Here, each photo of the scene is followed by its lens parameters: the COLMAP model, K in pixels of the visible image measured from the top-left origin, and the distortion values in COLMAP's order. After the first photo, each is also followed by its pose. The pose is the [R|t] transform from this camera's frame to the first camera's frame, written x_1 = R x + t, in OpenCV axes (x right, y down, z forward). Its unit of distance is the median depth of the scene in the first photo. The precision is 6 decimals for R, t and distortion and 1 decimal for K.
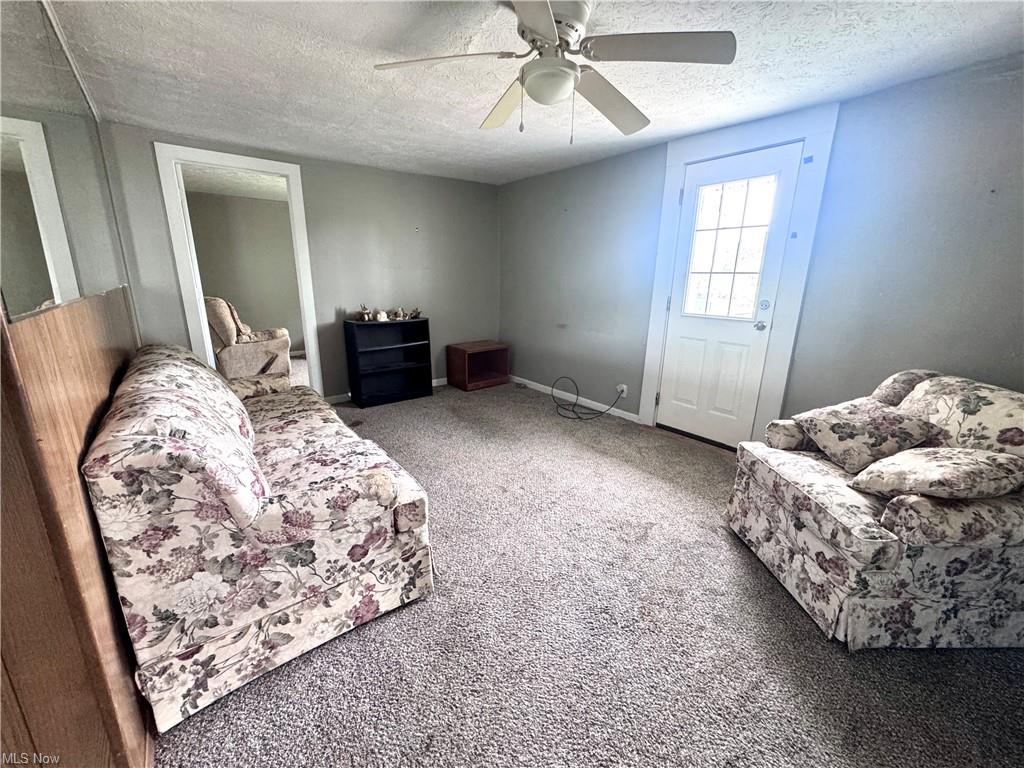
lens RADIAL K [[409.9, 0, 513.7], [0, 409.9, 384.7], [0, 0, 1]] dist [-0.000829, 0.000196]
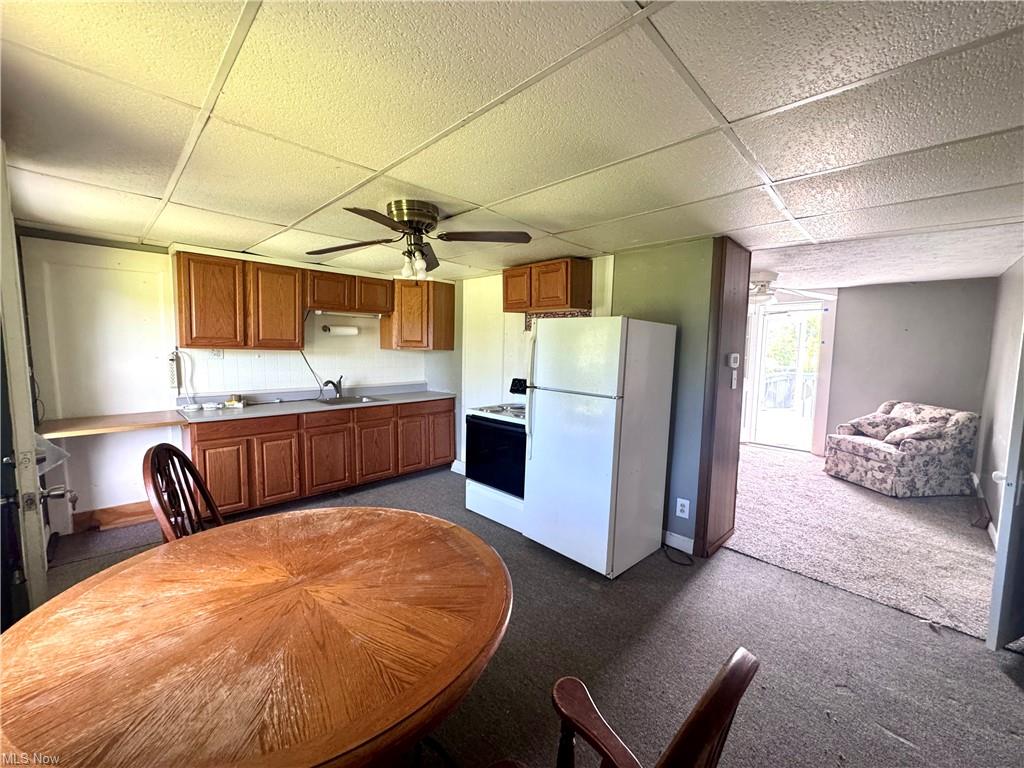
lens RADIAL K [[409.9, 0, 513.7], [0, 409.9, 384.7], [0, 0, 1]] dist [-0.000829, 0.000196]
pose [[0.992229, -0.016810, 0.123283, -2.000654], [0.036211, 0.986957, -0.156859, 0.218438], [-0.119038, 0.160105, 0.979896, -1.467840]]
